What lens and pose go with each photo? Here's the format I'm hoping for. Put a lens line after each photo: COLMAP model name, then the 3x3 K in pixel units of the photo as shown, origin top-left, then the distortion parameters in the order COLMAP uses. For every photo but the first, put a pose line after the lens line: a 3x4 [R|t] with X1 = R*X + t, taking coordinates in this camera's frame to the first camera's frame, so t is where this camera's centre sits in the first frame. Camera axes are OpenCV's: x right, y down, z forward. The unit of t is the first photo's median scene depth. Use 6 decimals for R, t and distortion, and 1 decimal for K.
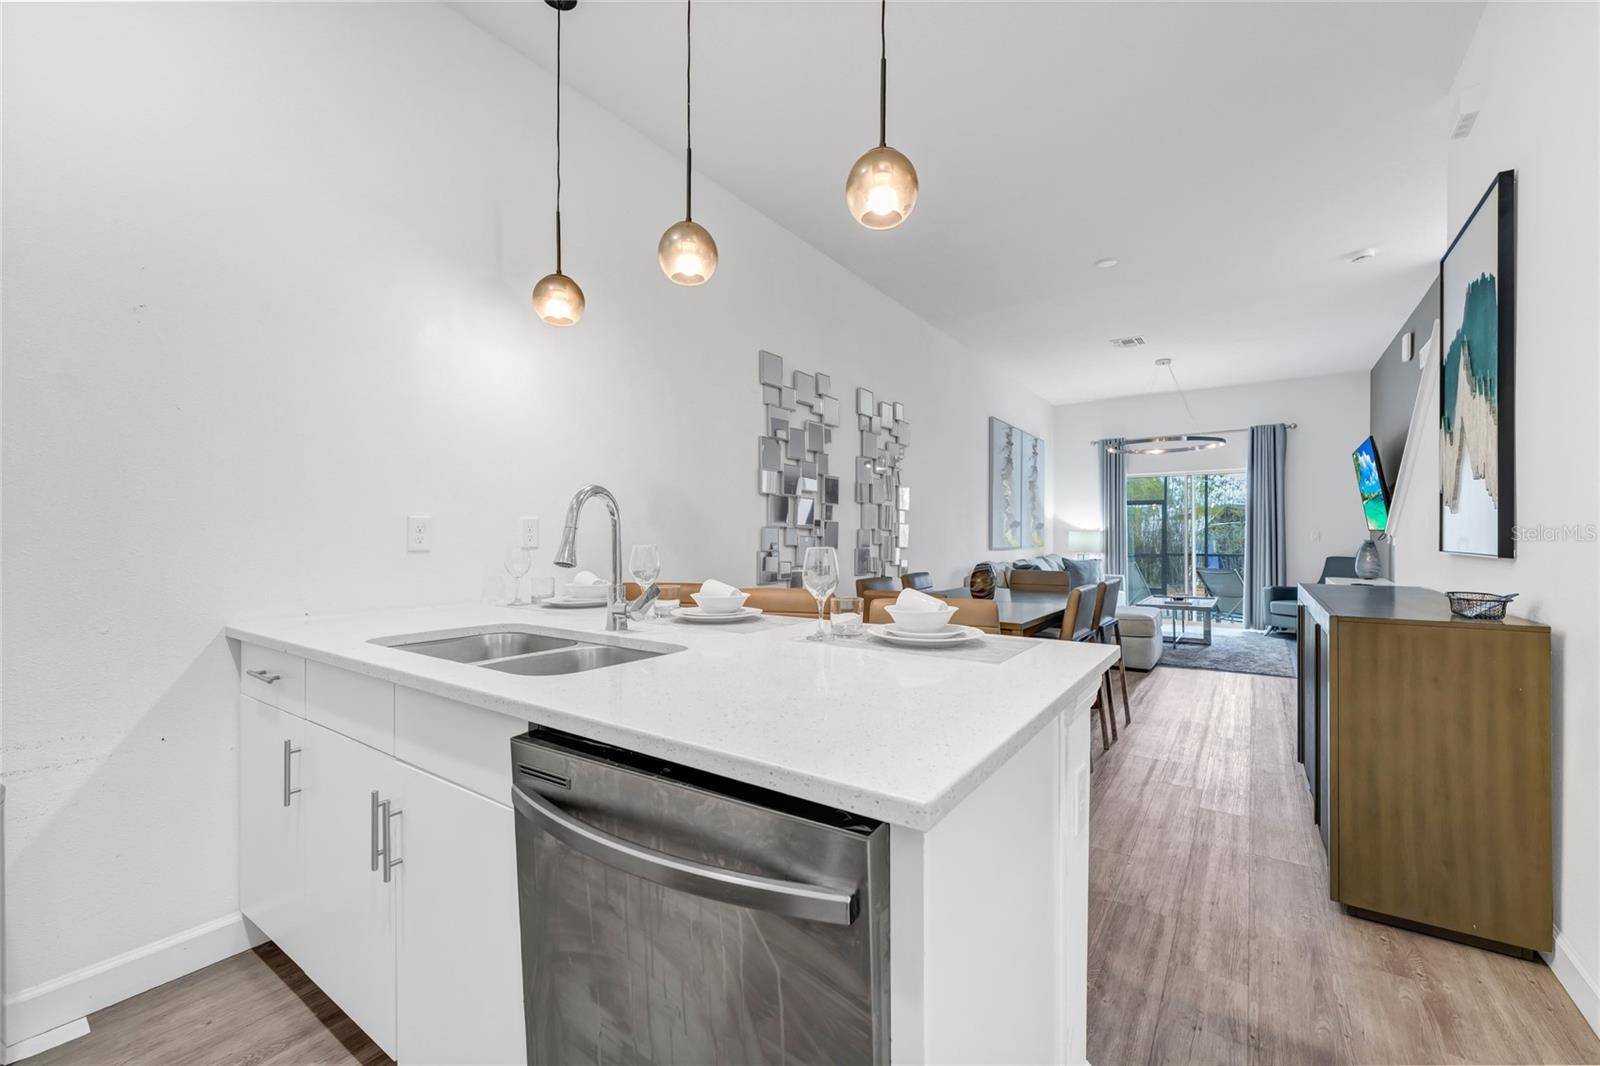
lens RADIAL K [[652.2, 0, 791.7], [0, 652.2, 534.7], [0, 0, 1]] dist [-0.007478, 0.000123]
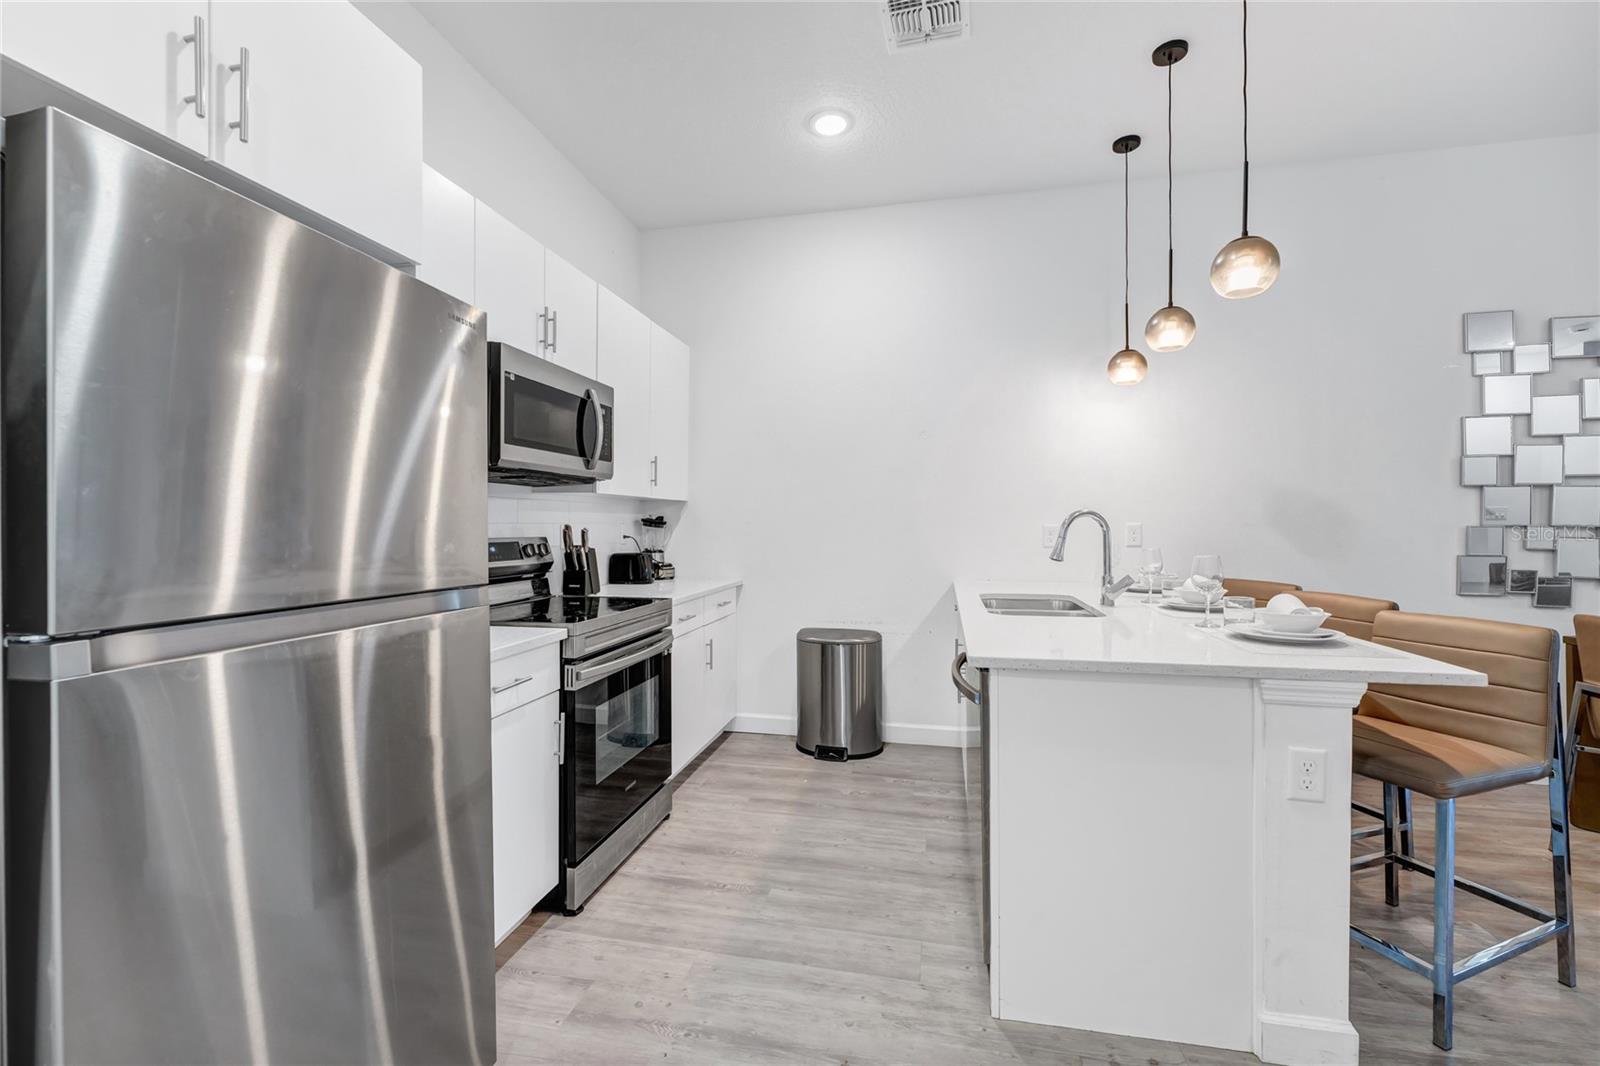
lens RADIAL K [[652.2, 0, 796.0], [0, 652.2, 535.9], [0, 0, 1]] dist [-0.007478, 0.000123]
pose [[0.391984, 0.018683, -0.919782, 0.199923], [0.001689, 0.999777, 0.021028, -0.009582], [0.919971, -0.009796, 0.391865, -0.059819]]
